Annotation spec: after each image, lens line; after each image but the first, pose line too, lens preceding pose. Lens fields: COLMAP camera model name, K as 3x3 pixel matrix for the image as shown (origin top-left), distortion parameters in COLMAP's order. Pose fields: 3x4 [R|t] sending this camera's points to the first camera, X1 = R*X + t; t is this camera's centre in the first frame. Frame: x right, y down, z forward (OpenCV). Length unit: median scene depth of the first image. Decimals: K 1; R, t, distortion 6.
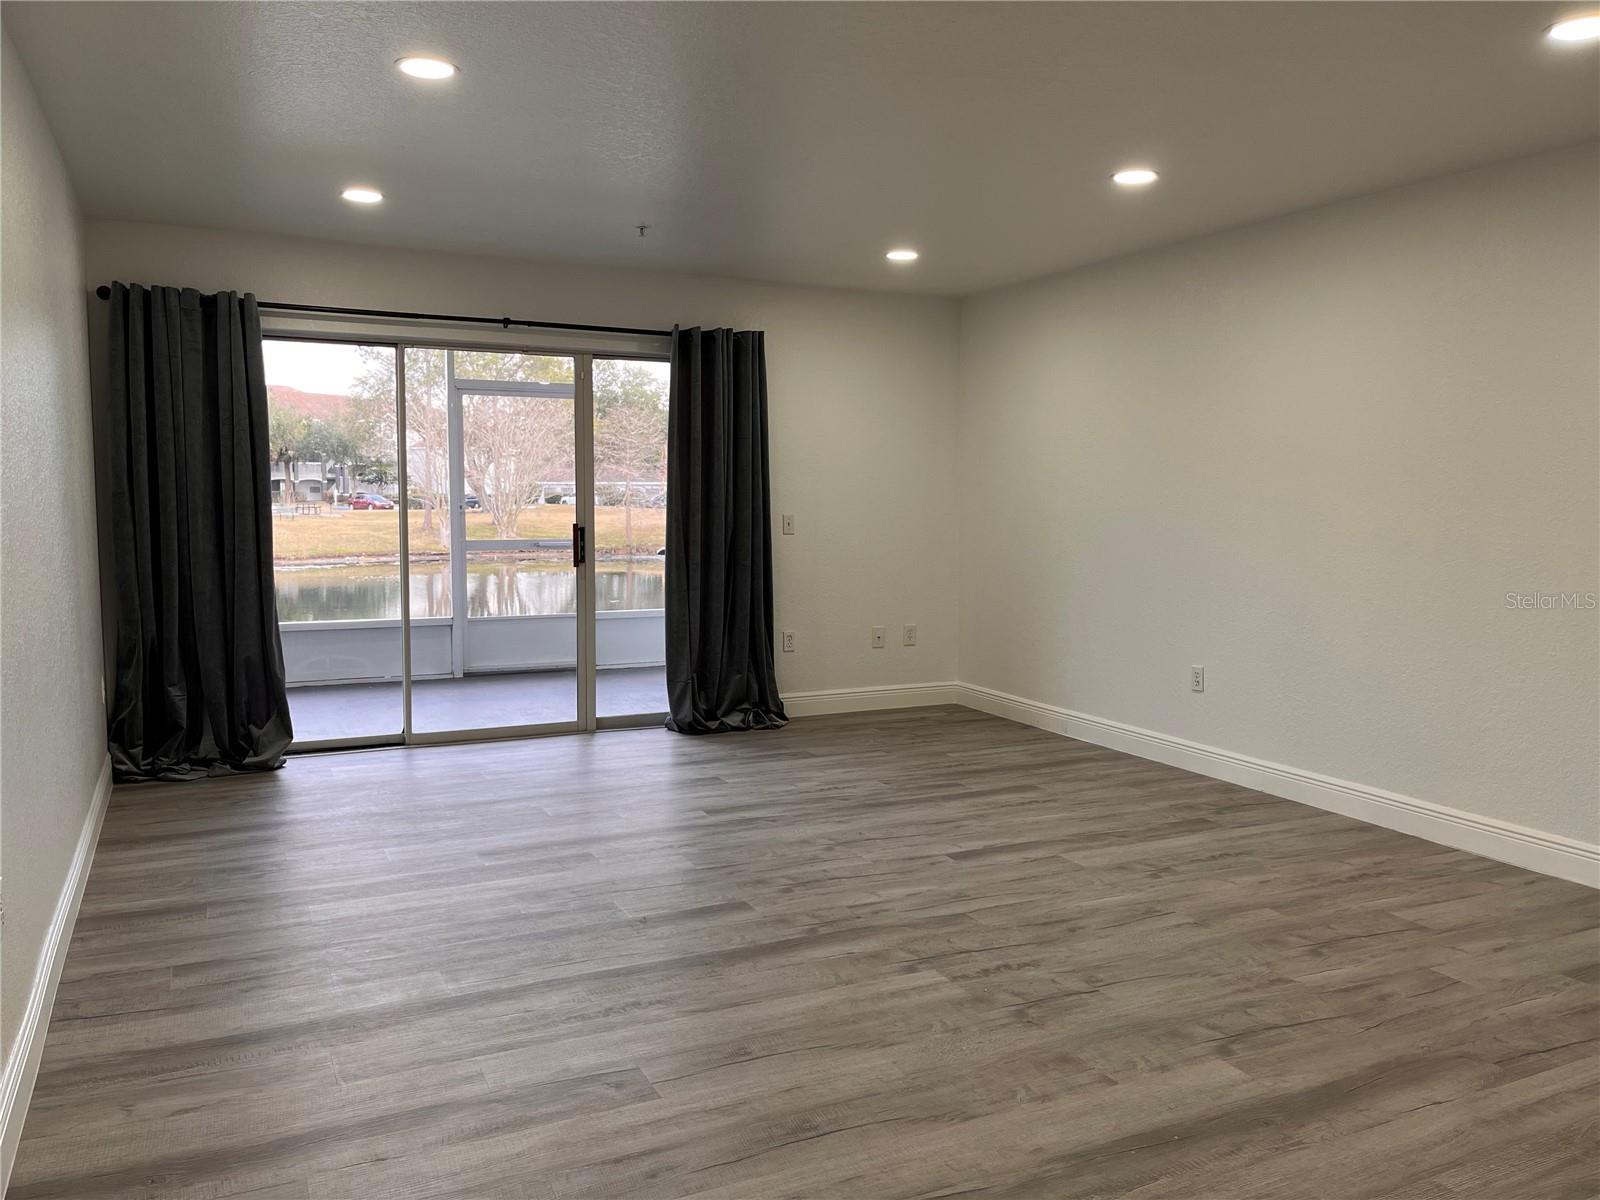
lens RADIAL K [[1223.8, 0, 791.5], [0, 1223.8, 610.1], [0, 0, 1]] dist [0.001728, -0.020734]
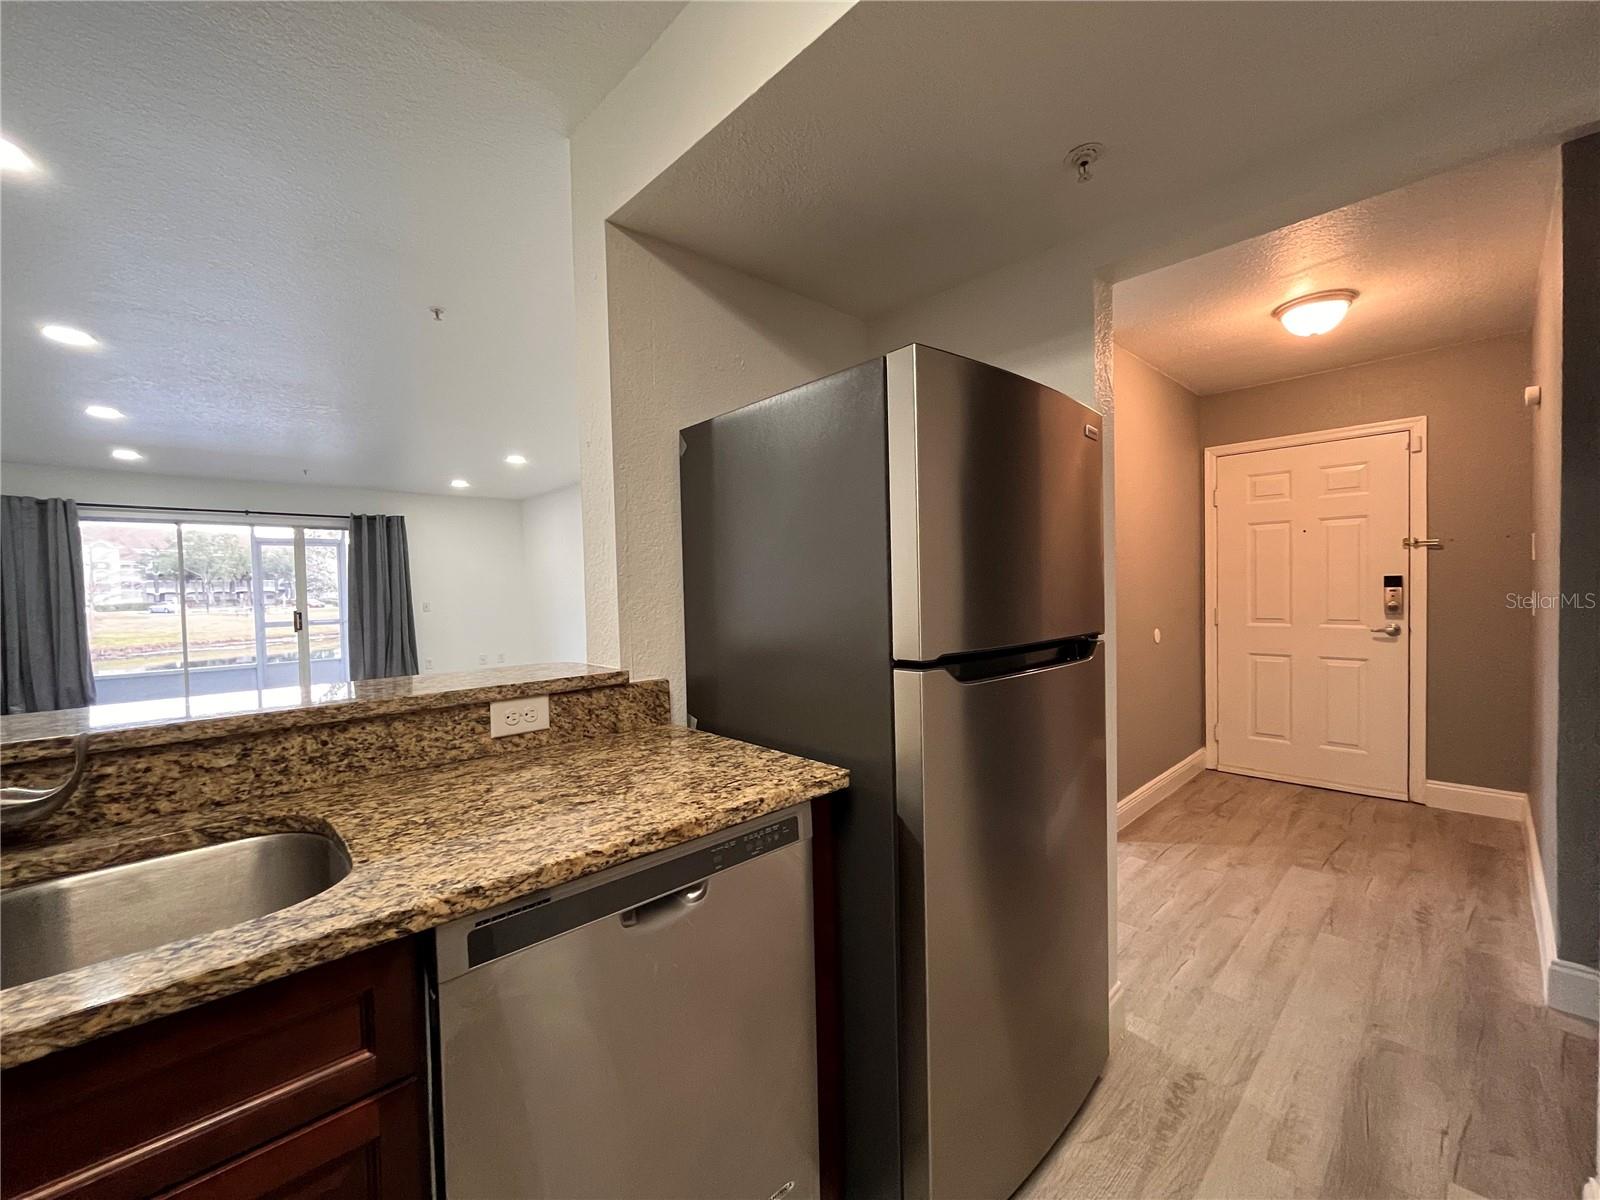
lens RADIAL K [[650.1, 0, 789.8], [0, 650.1, 598.2], [0, 0, 1]] dist [-0.003230, 0.000230]
pose [[0.954446, -0.034708, 0.296358, 0.277182], [0.057584, 0.995966, -0.068812, 0.027800], [-0.292775, 0.082743, 0.952595, -0.244029]]
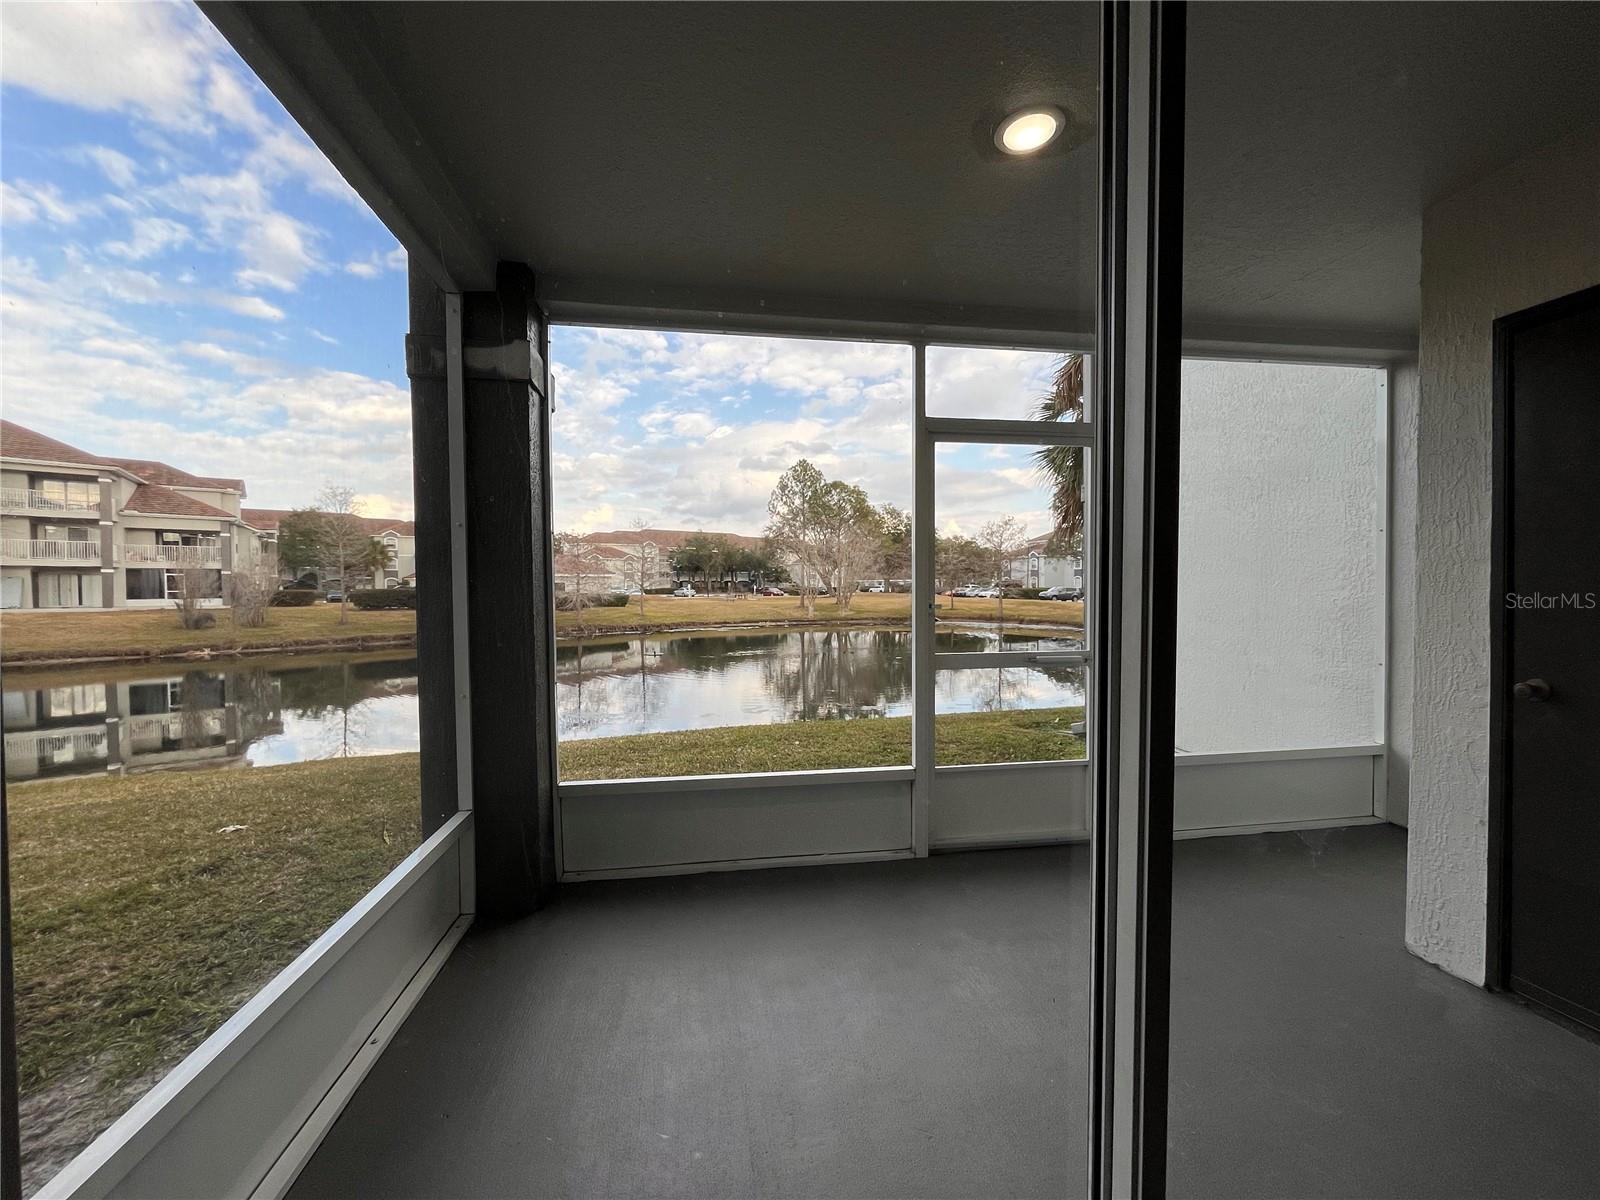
lens RADIAL K [[650.1, 0, 800.7], [0, 650.1, 594.4], [0, 0, 1]] dist [-0.003230, 0.000230]
pose [[0.959666, -0.005035, -0.281097, -0.320930], [-0.018296, 0.996602, -0.080316, -0.082361], [0.280547, 0.082219, 0.956313, 0.857496]]
